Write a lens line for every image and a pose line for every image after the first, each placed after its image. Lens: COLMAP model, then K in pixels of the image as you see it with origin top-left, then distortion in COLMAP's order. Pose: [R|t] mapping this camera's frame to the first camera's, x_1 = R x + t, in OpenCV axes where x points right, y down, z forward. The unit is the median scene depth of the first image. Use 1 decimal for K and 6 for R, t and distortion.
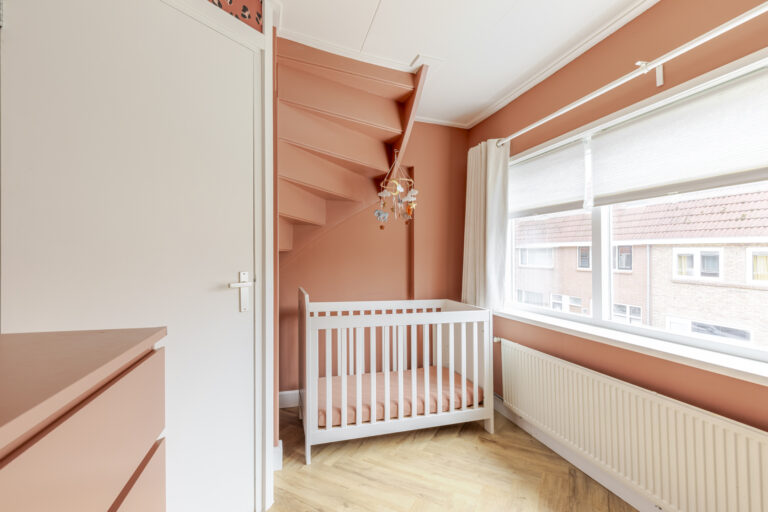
lens RADIAL K [[351.0, 0, 389.0], [0, 351.0, 259.6], [0, 0, 1]] dist [0.000033, 0.000304]
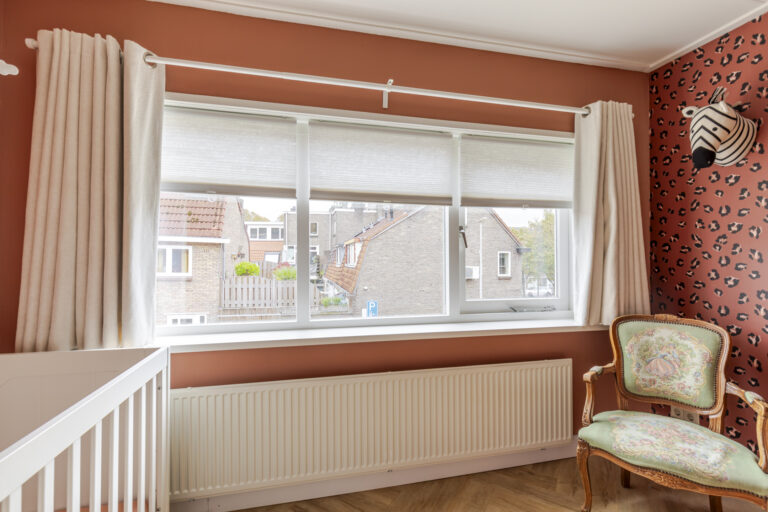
lens RADIAL K [[325.5, 0, 383.8], [0, 325.5, 252.9], [0, 0, 1]] dist [-0.001570, -0.000202]
pose [[0.090196, 0.008696, 0.995886, -0.220620], [0.001129, 0.999960, -0.008834, -0.002594], [-0.995923, 0.001922, 0.090183, 0.659191]]
